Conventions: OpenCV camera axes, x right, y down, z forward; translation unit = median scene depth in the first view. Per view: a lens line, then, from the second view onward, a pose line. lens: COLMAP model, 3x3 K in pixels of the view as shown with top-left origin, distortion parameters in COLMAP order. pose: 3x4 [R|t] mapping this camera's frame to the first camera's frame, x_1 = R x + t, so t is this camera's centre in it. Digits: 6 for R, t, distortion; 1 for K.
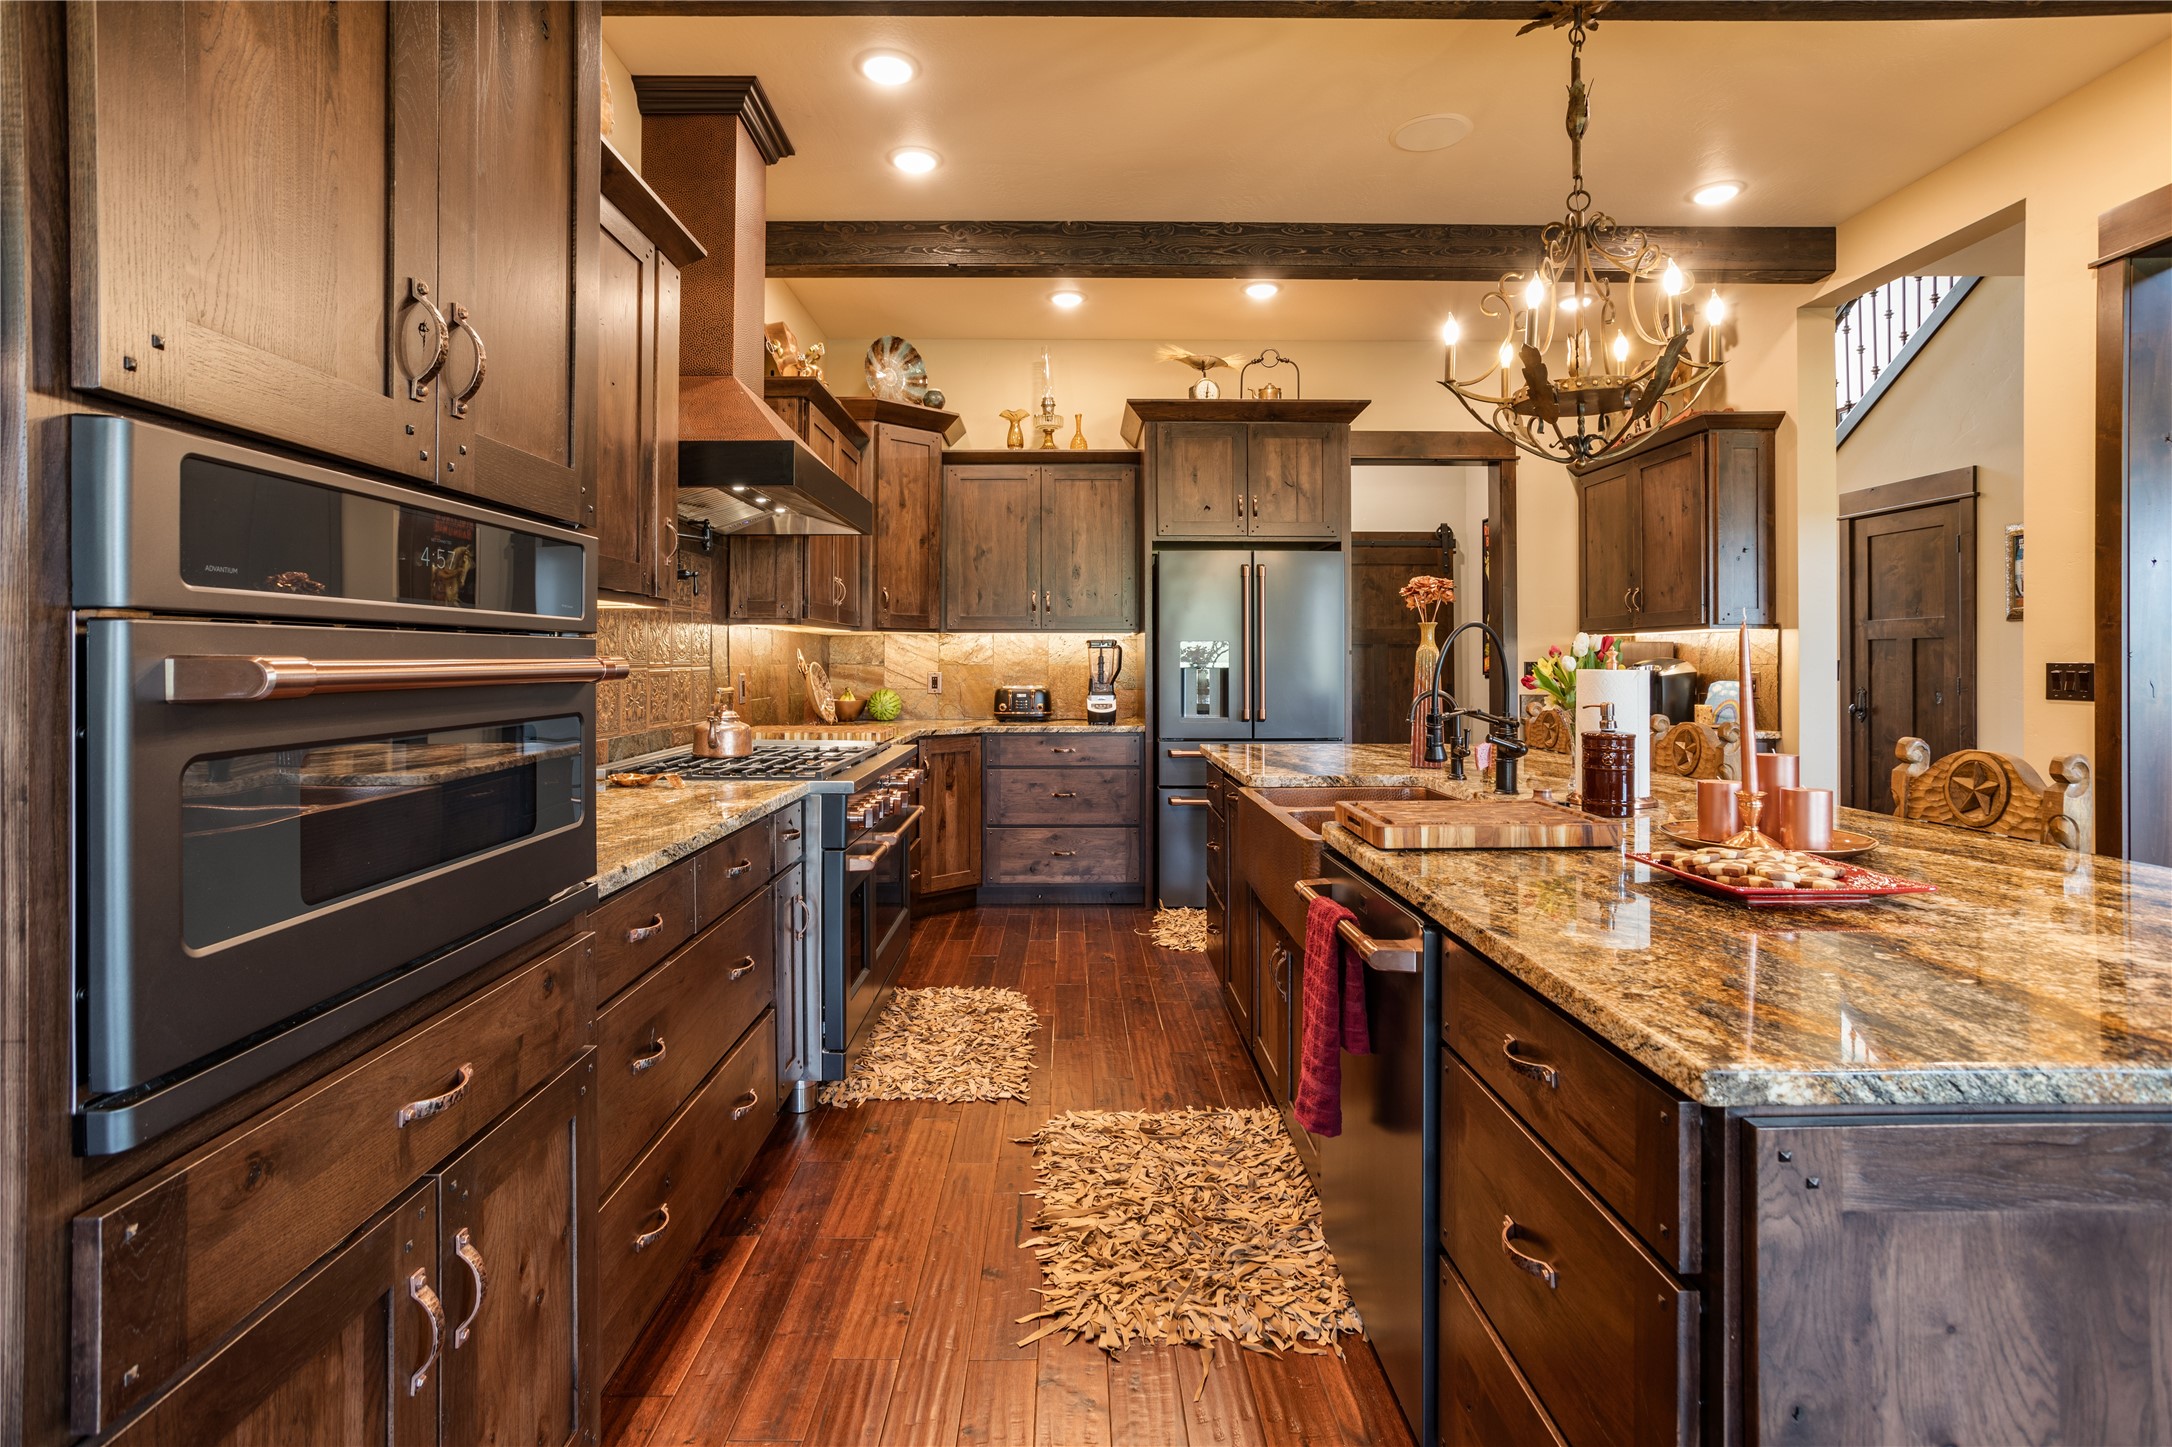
lens RADIAL K [[1079.6, 0, 1070.4], [0, 1079.6, 666.1], [0, 0, 1]] dist [-0.050492, 0.032821]
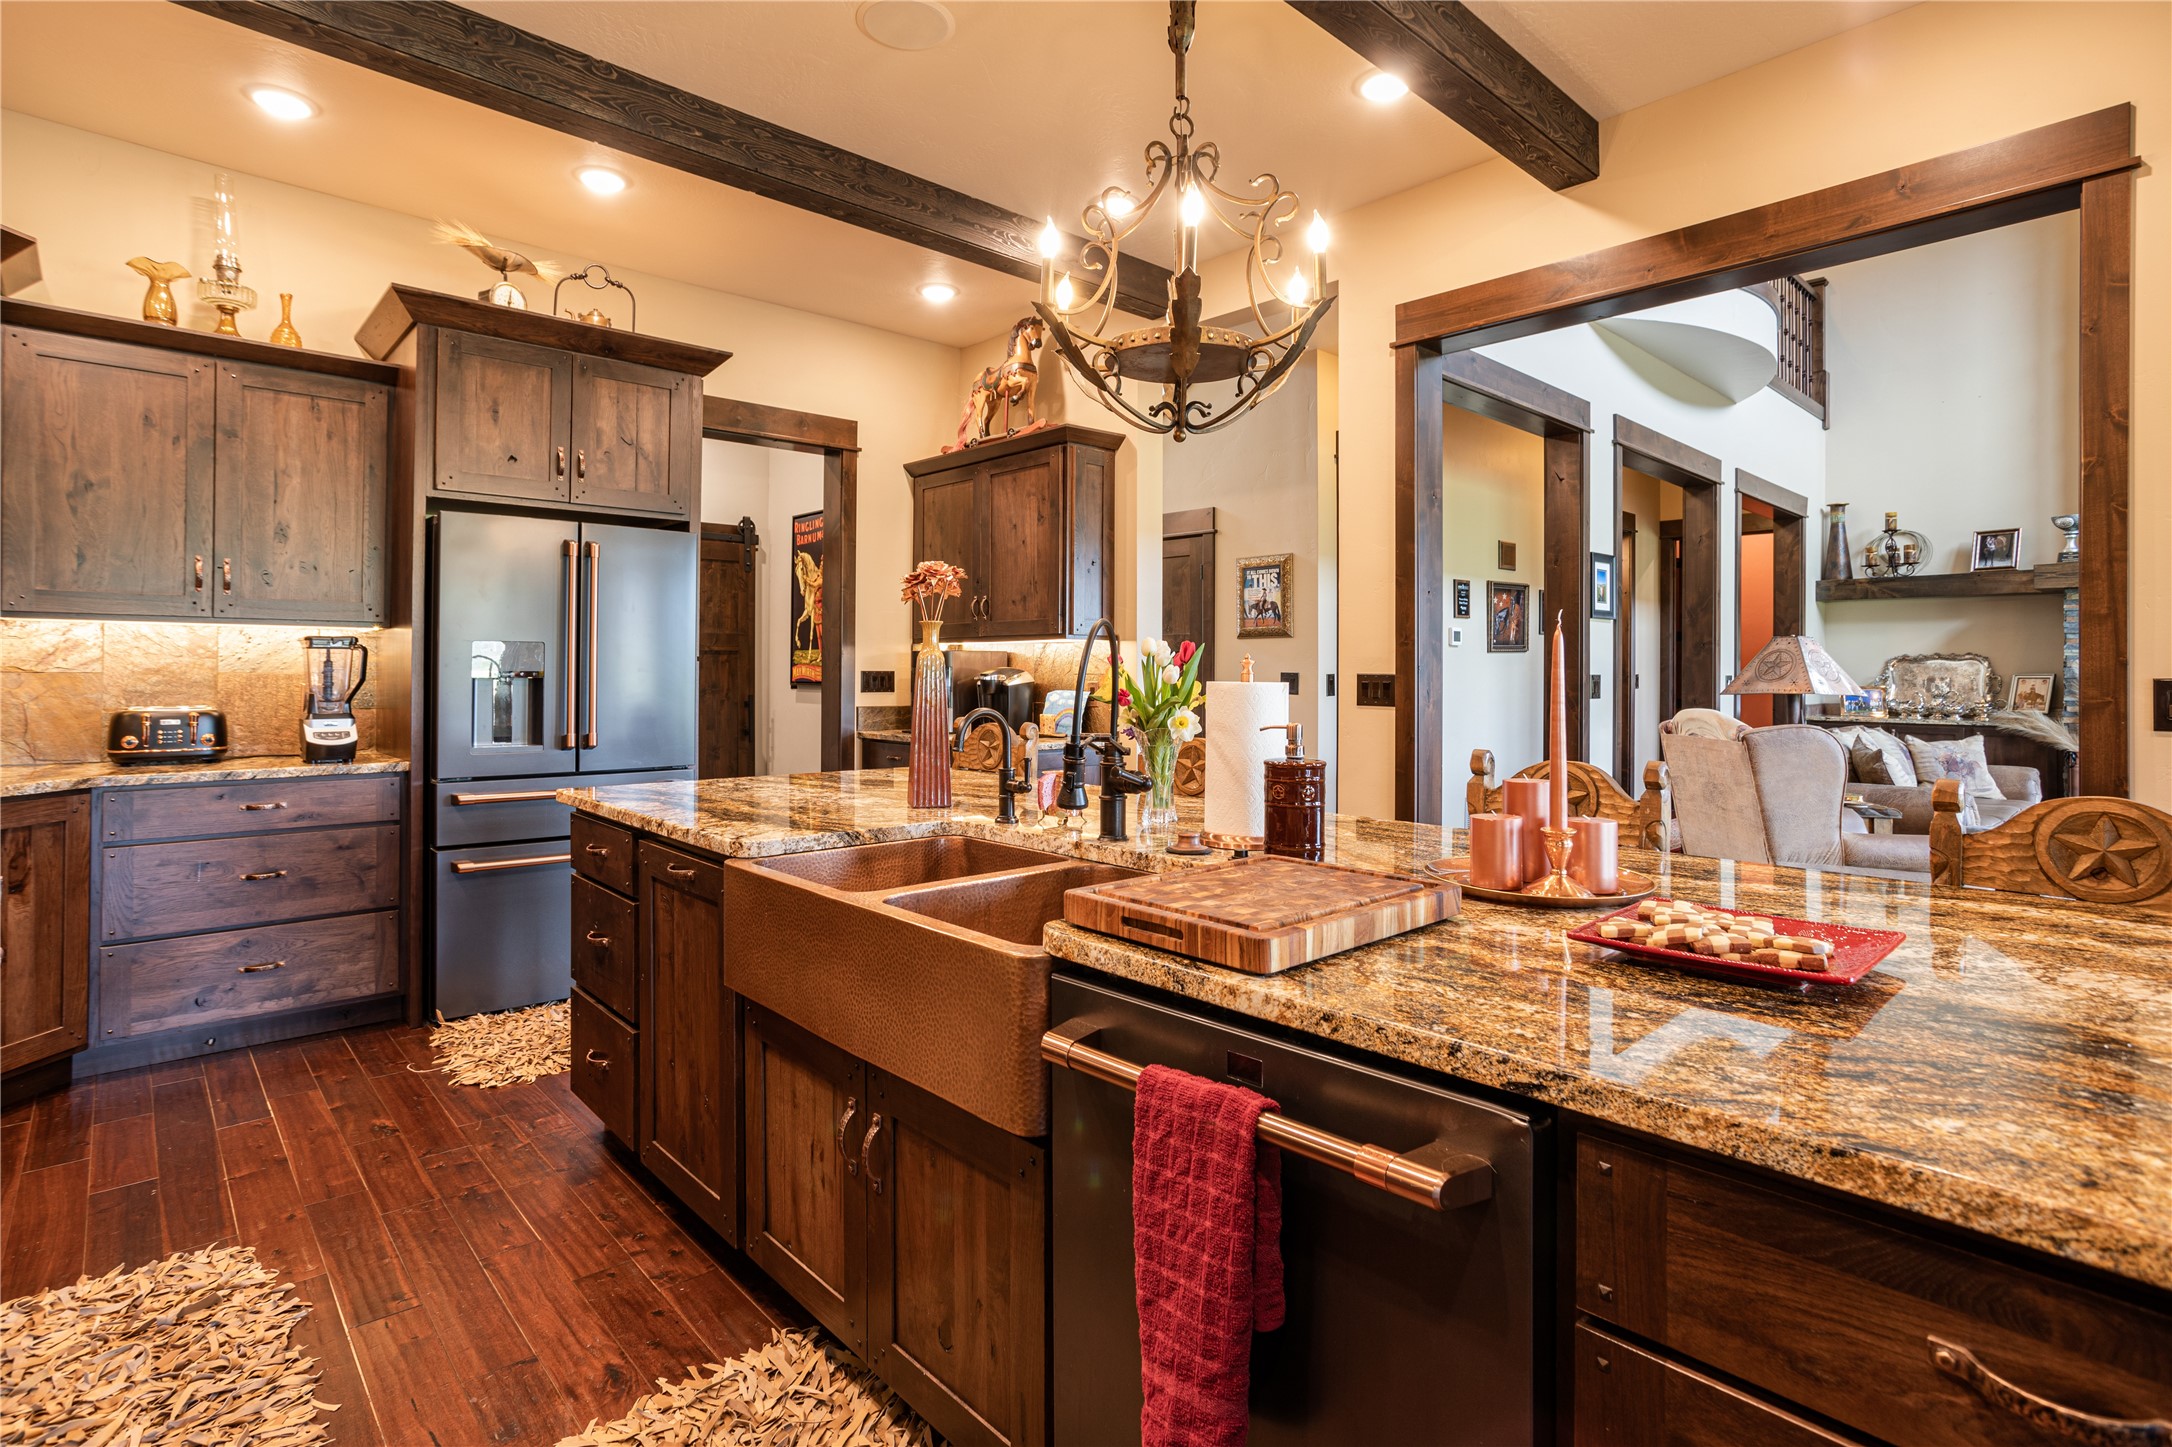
lens RADIAL K [[1079.6, 0, 1070.4], [0, 1079.6, 666.1], [0, 0, 1]] dist [-0.050492, 0.032821]
pose [[0.743757, 0.006472, 0.668419, -0.071690], [-0.001527, 0.999967, -0.007983, -0.001135], [-0.668449, 0.004917, 0.743742, 0.208842]]
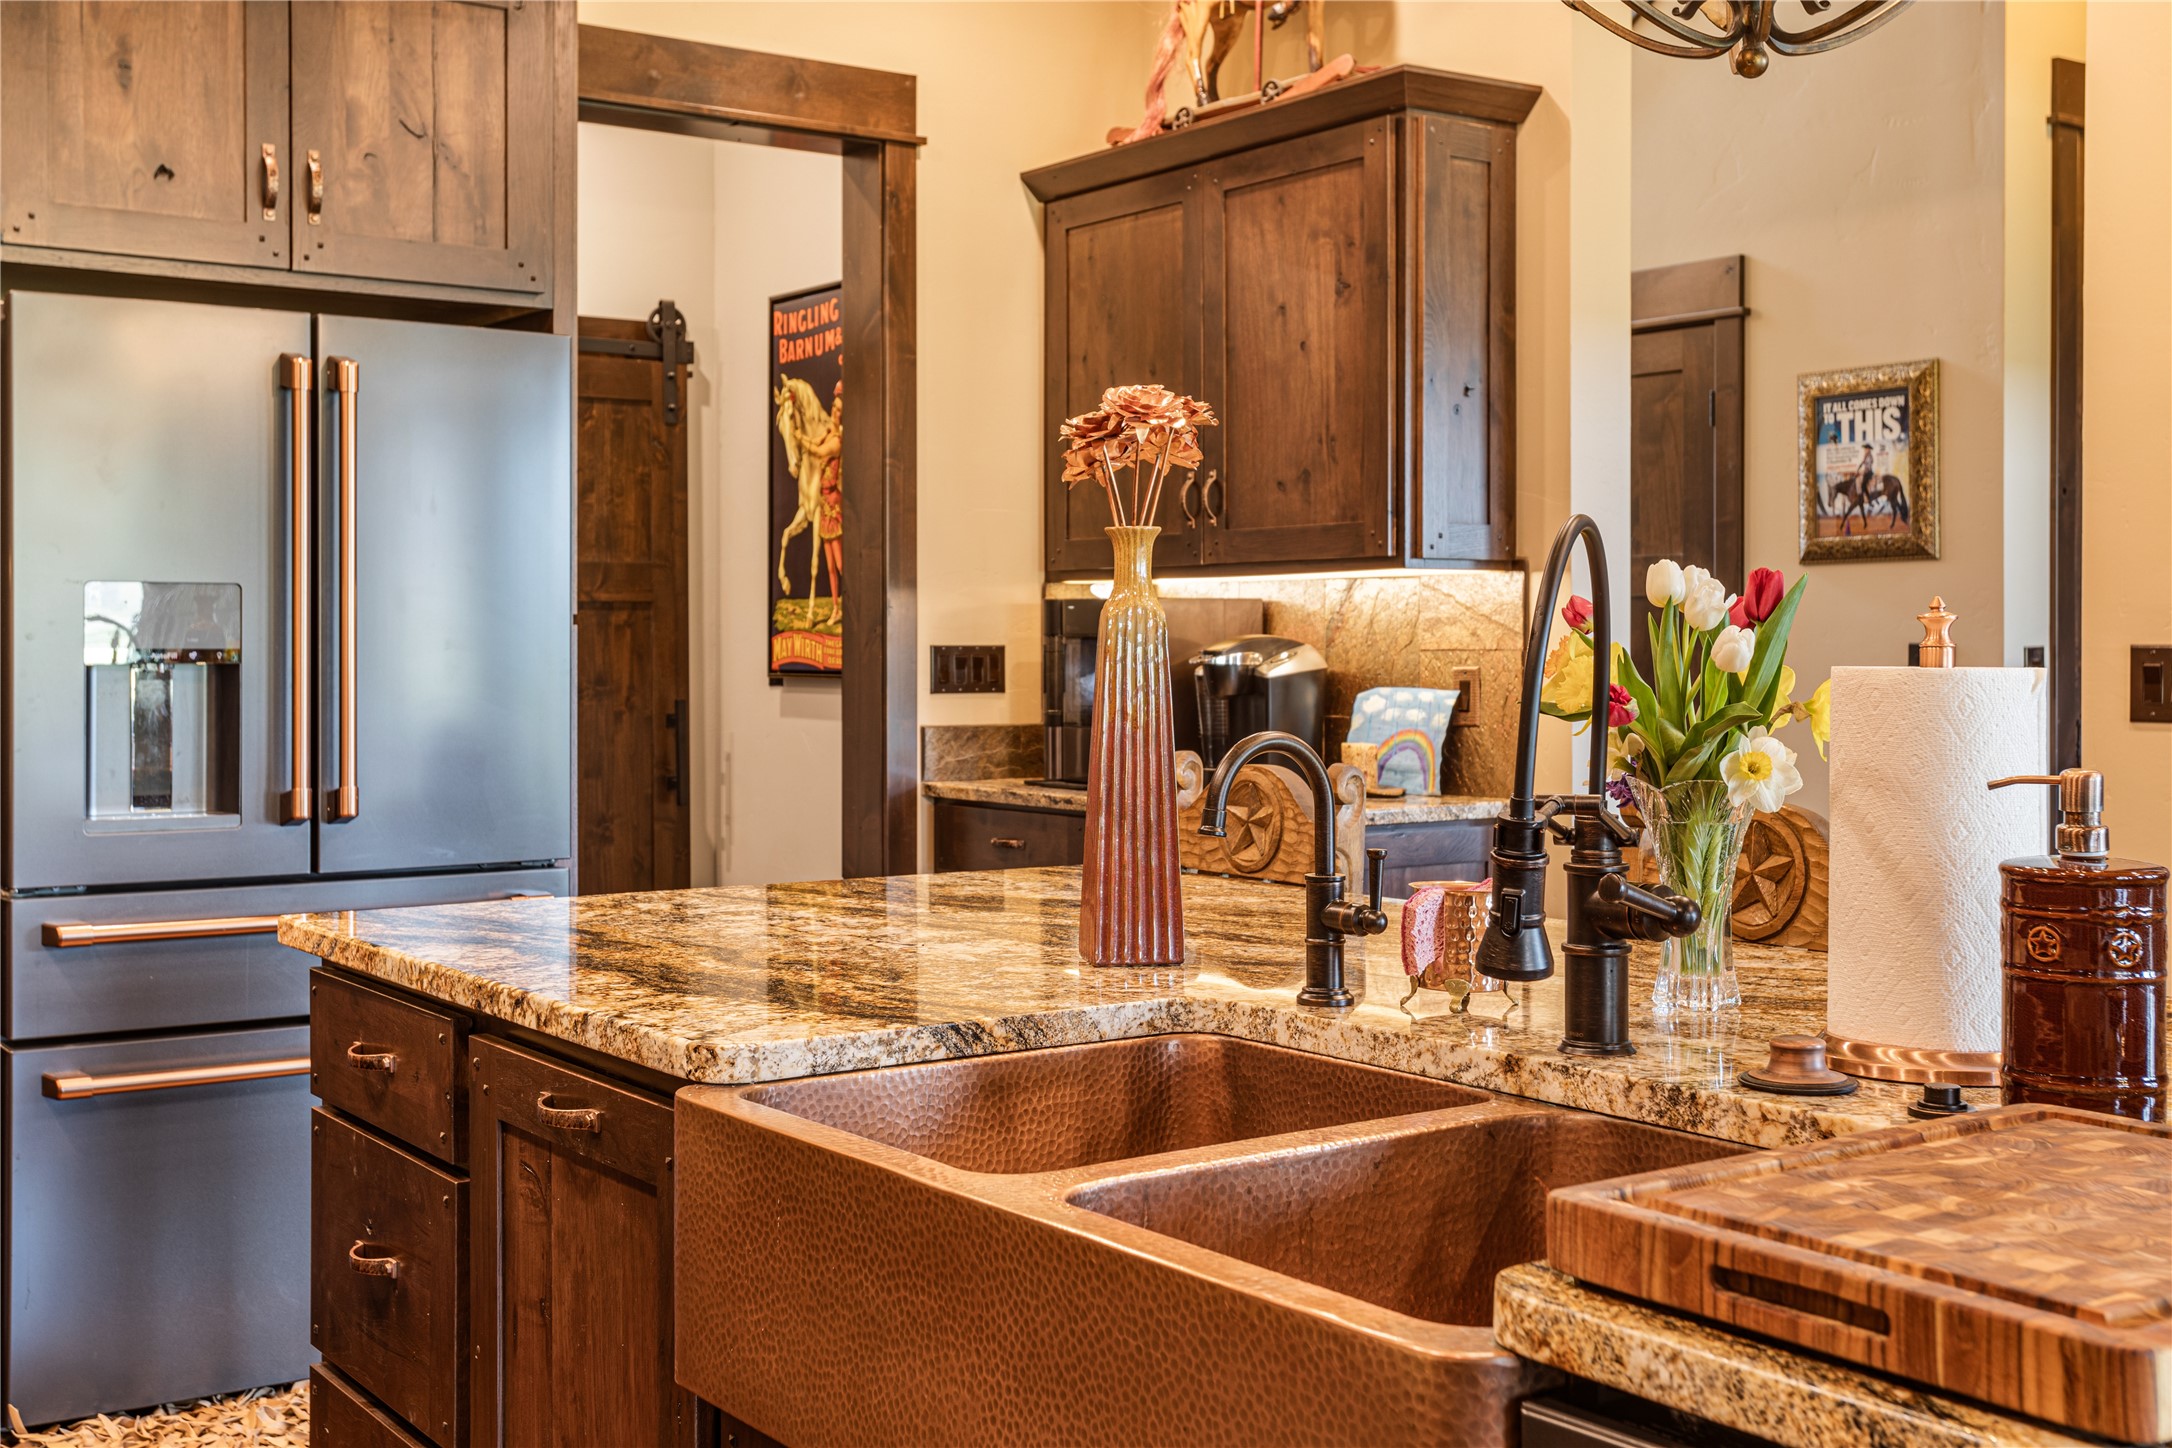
lens RADIAL K [[2419.6, 0, 1078.9], [0, 2419.6, 669.4], [0, 0, 1]] dist [0.015705, 0.020388]
pose [[0.816587, -0.006610, 0.577184, -0.069645], [0.003183, 0.999971, 0.006947, -0.001083], [-0.577213, -0.003836, 0.816585, 0.238990]]
